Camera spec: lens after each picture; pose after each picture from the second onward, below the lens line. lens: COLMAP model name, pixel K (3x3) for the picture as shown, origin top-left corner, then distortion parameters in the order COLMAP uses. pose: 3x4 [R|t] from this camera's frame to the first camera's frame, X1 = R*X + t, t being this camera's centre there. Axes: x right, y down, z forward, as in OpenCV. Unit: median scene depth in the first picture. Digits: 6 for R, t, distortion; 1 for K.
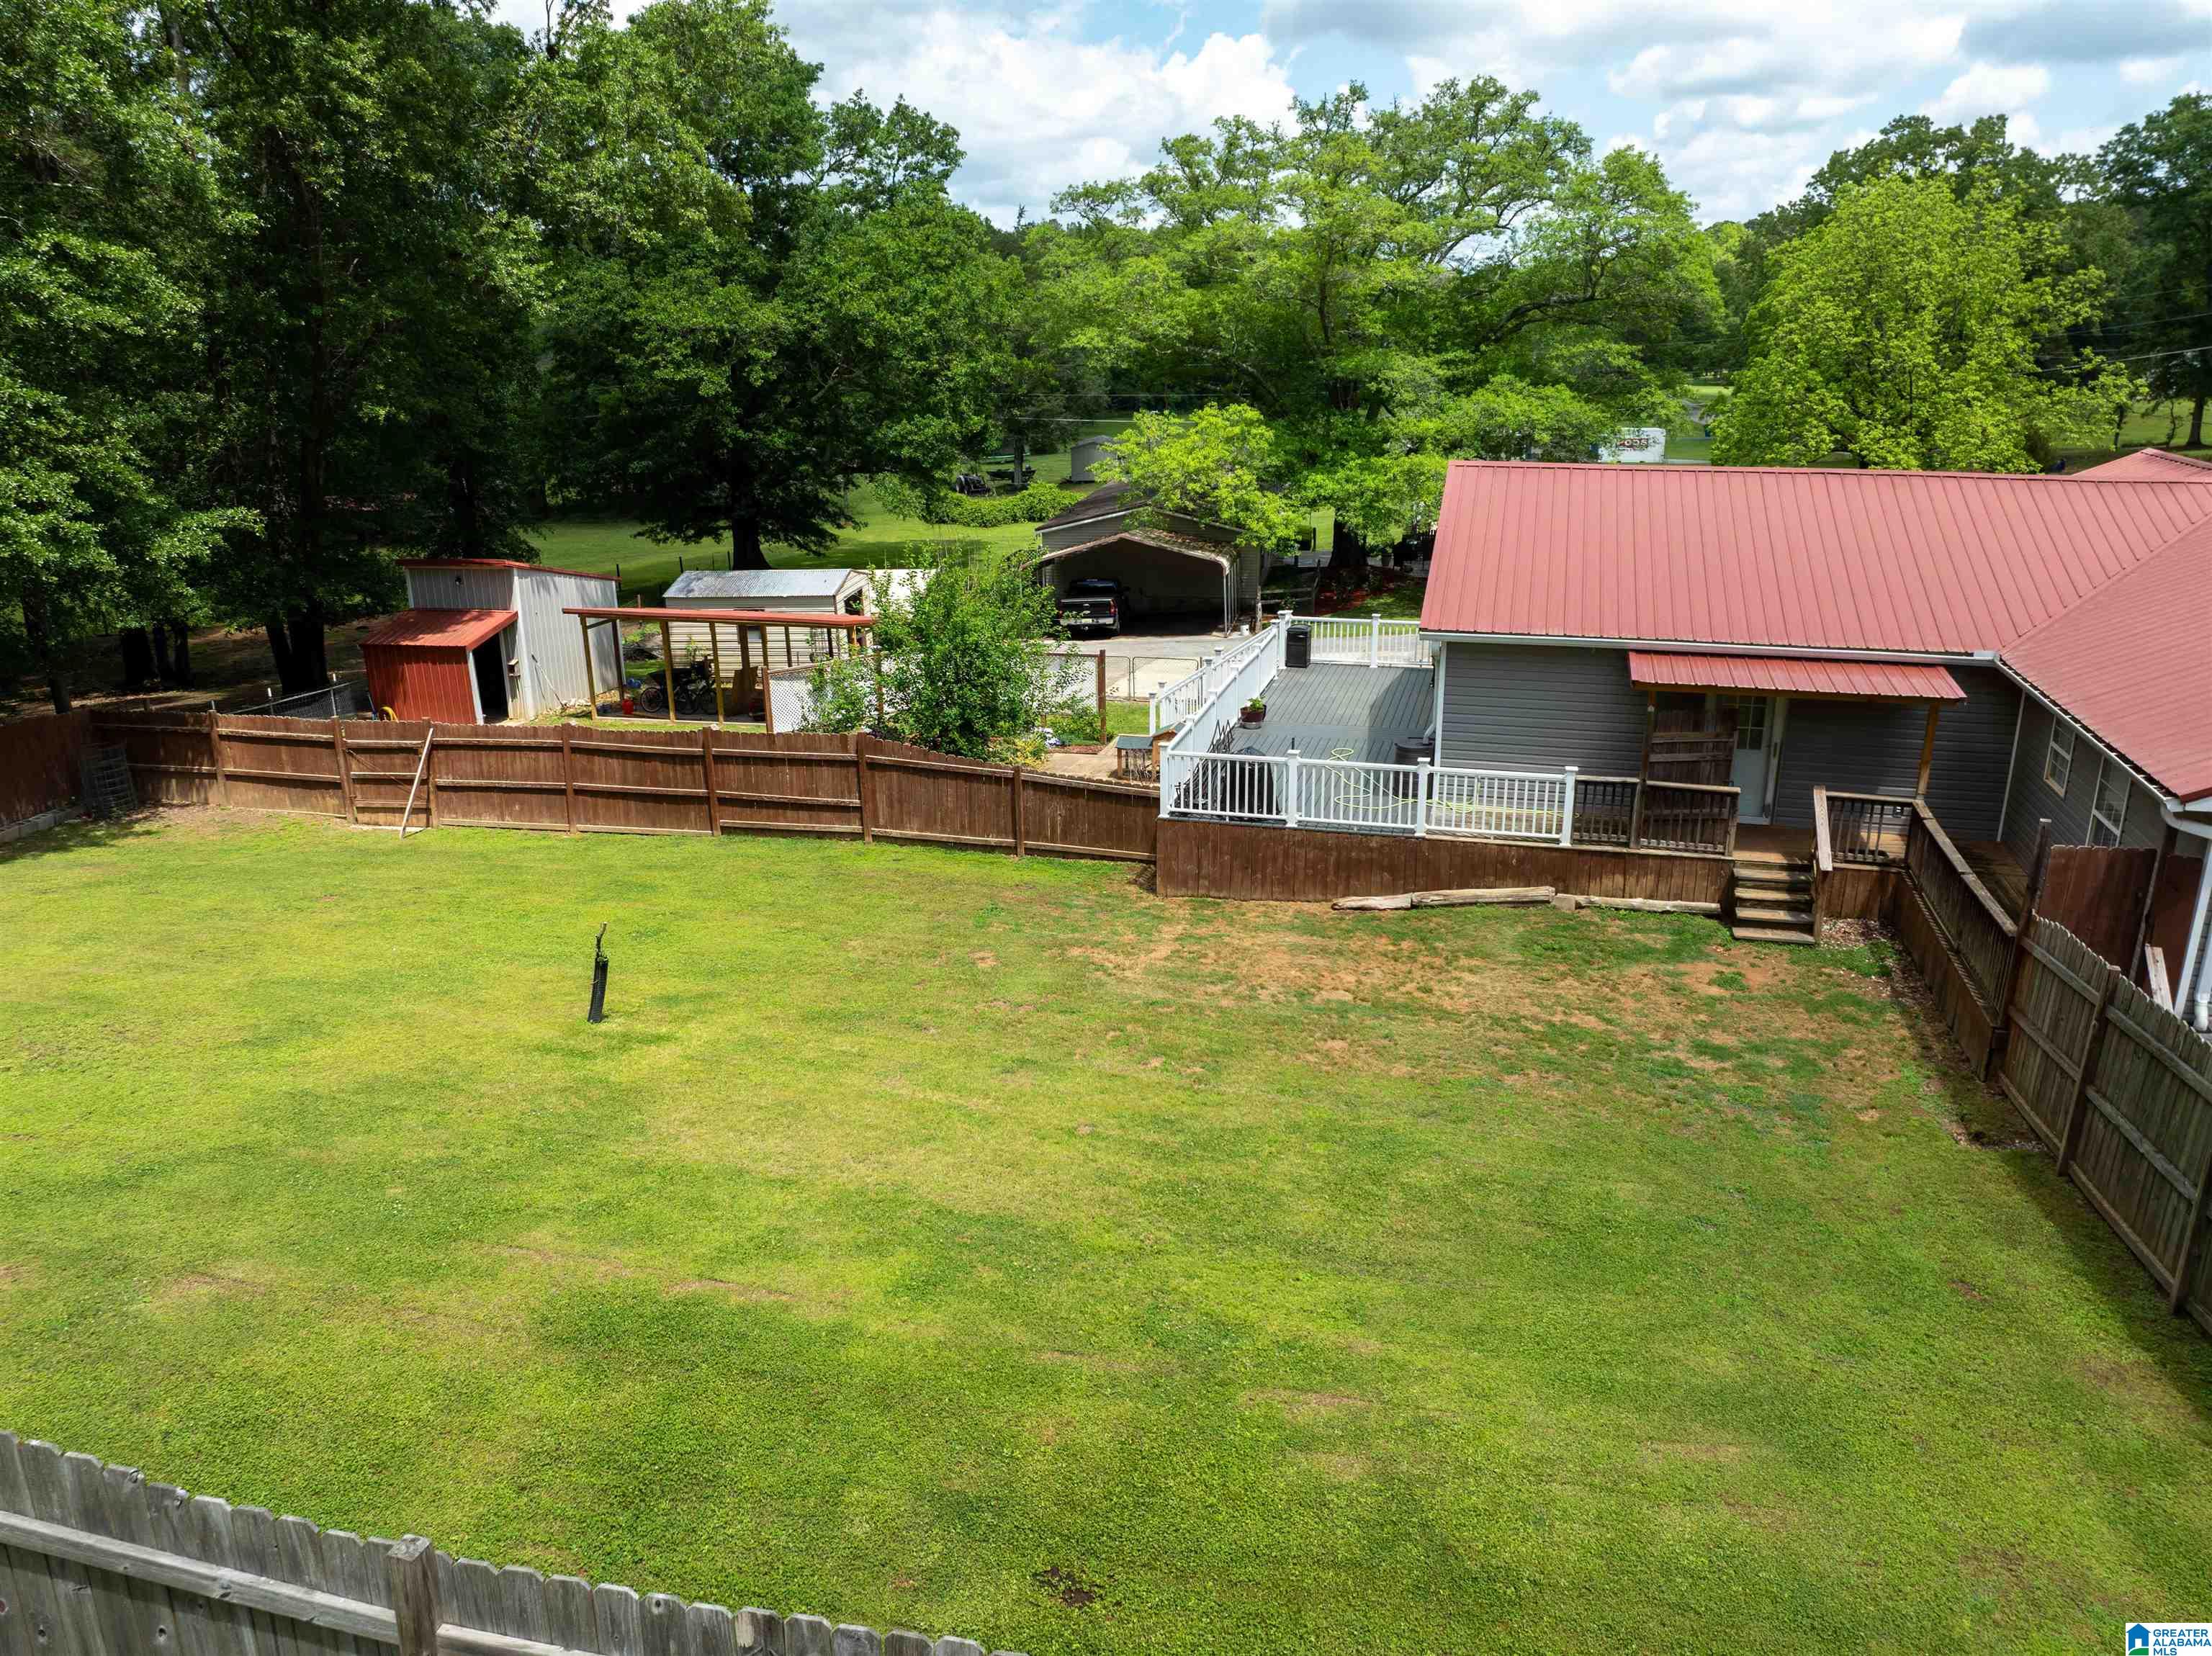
lens RADIAL K [[1553.5, 0, 1106.0], [0, 1553.5, 828.0], [0, 0, 1]] dist [-0.039729, 0.008508]
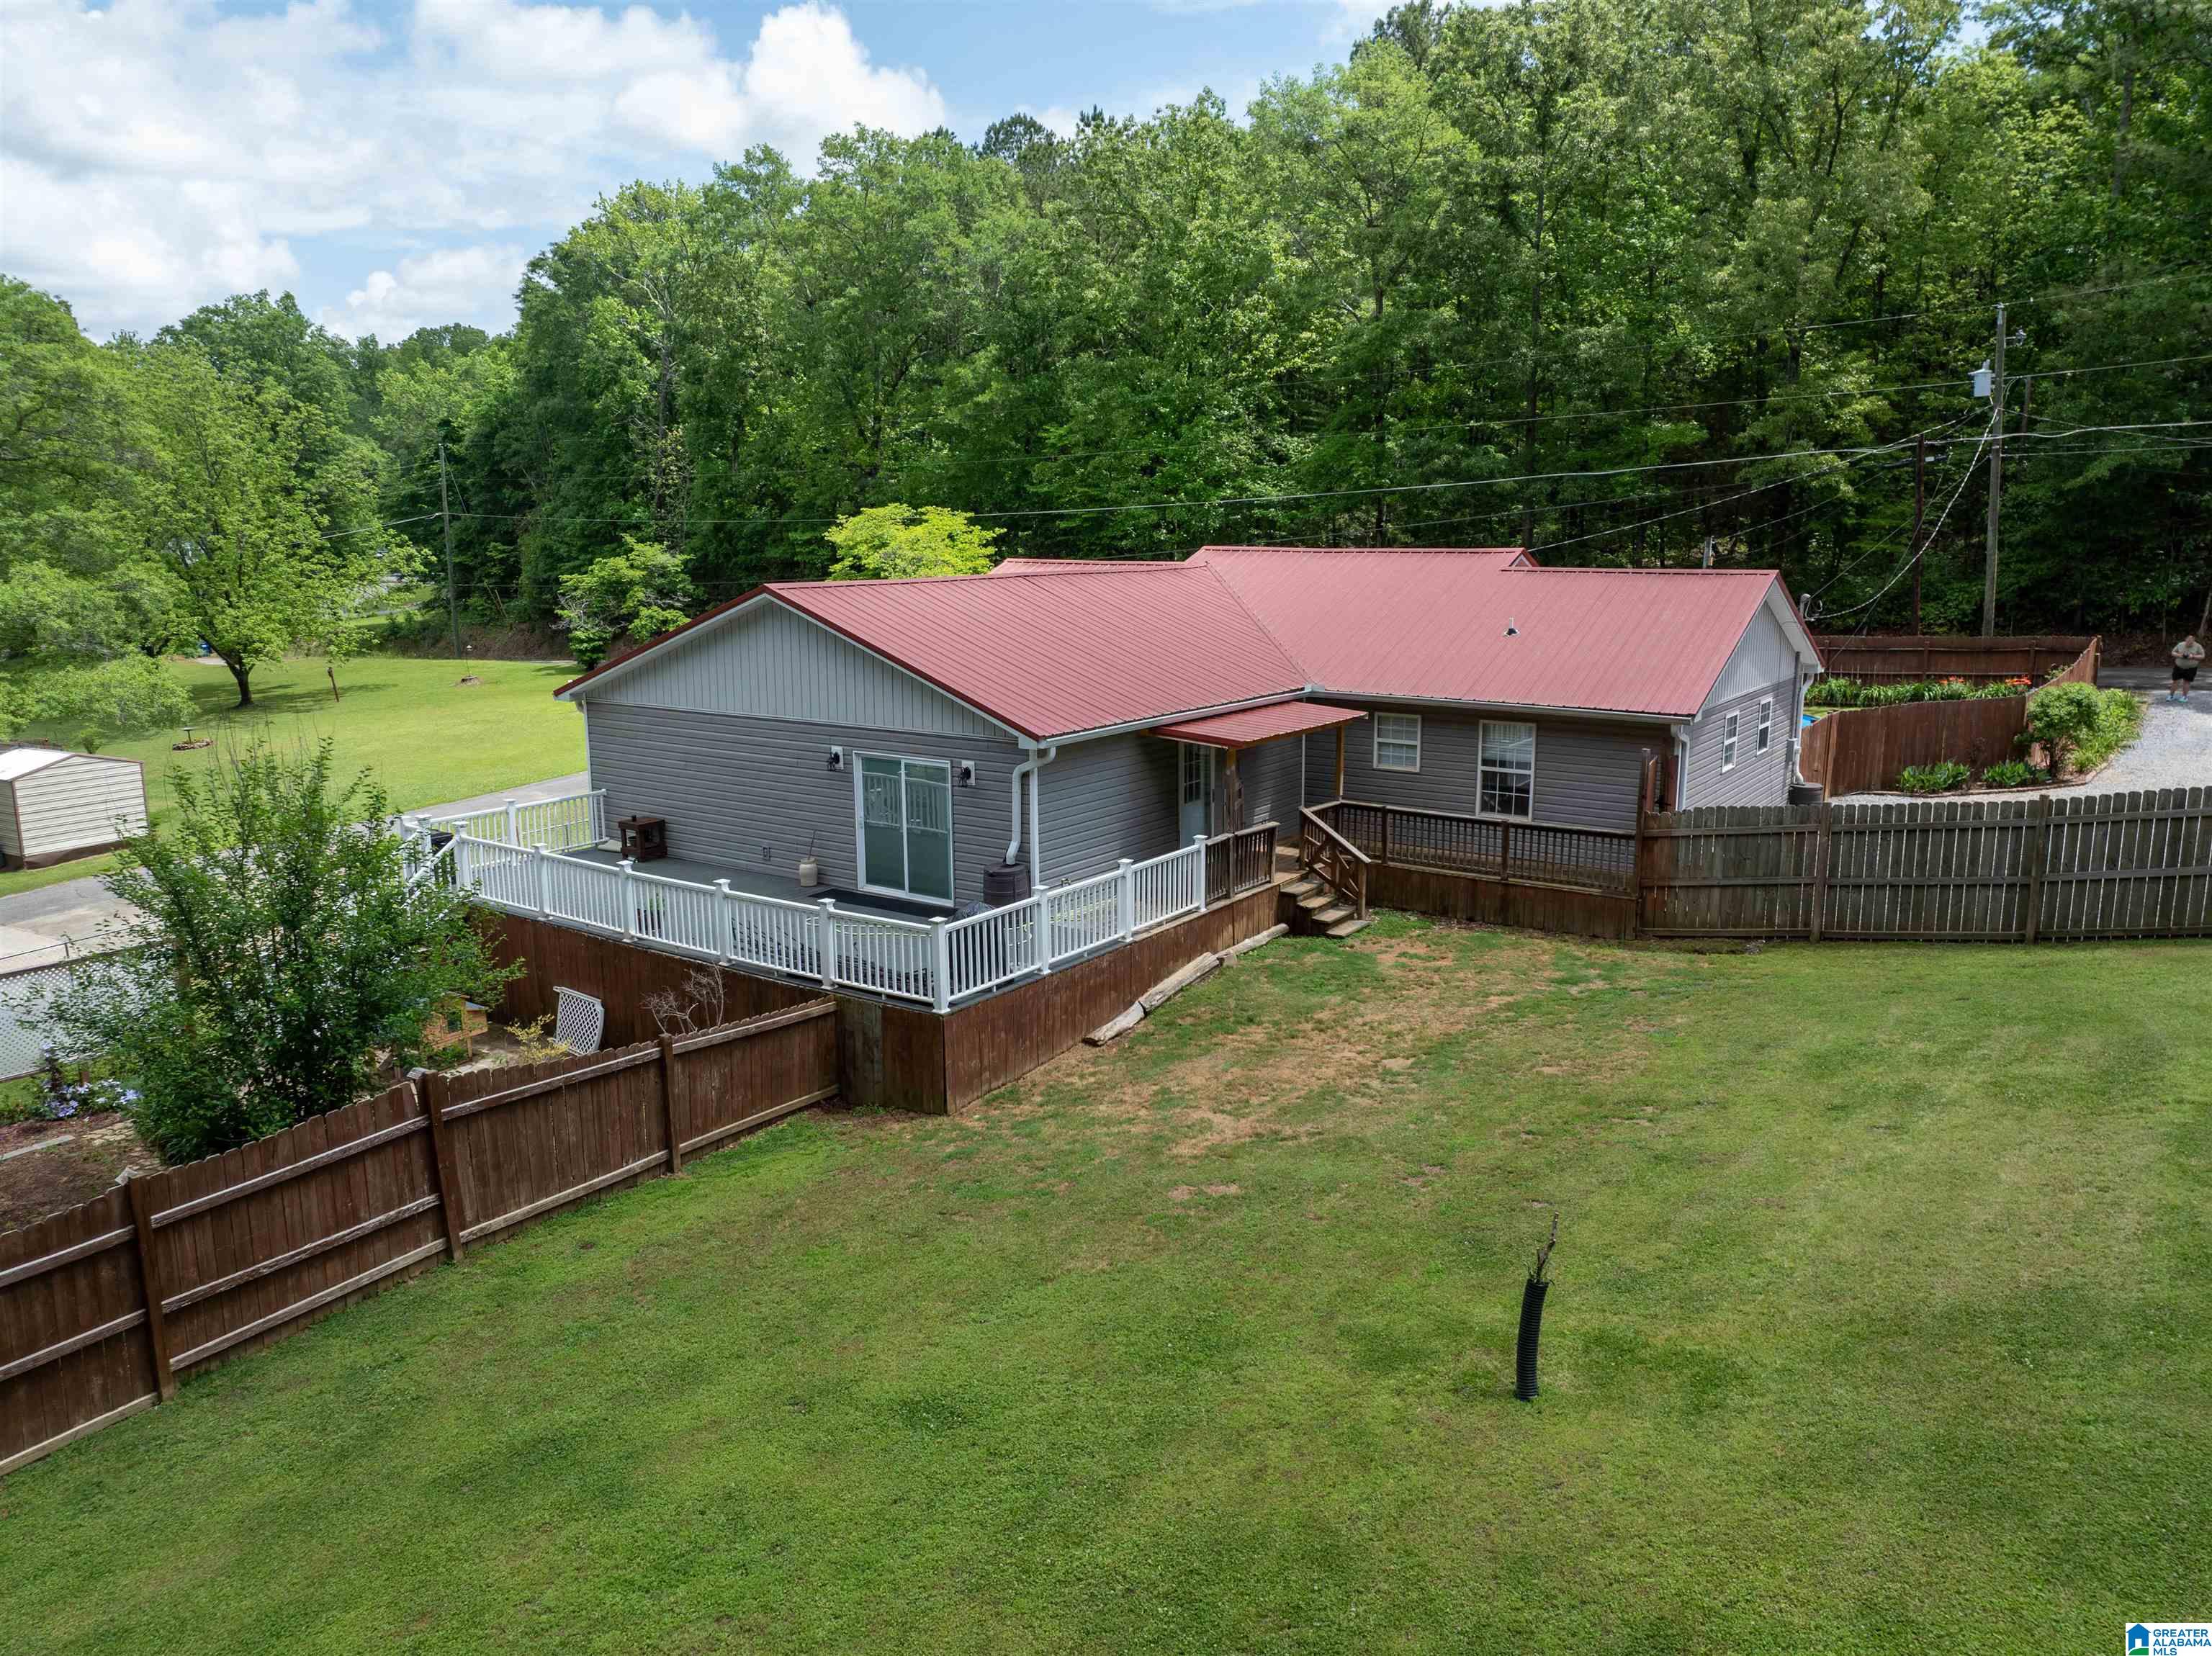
lens RADIAL K [[1553.5, 0, 1106.0], [0, 1553.5, 828.0], [0, 0, 1]] dist [-0.039729, 0.008508]
pose [[0.342767, -0.175825, 0.922820, -0.322106], [0.293230, 0.953273, 0.072712, -0.064783], [-0.892484, 0.245675, 0.378308, 0.304896]]
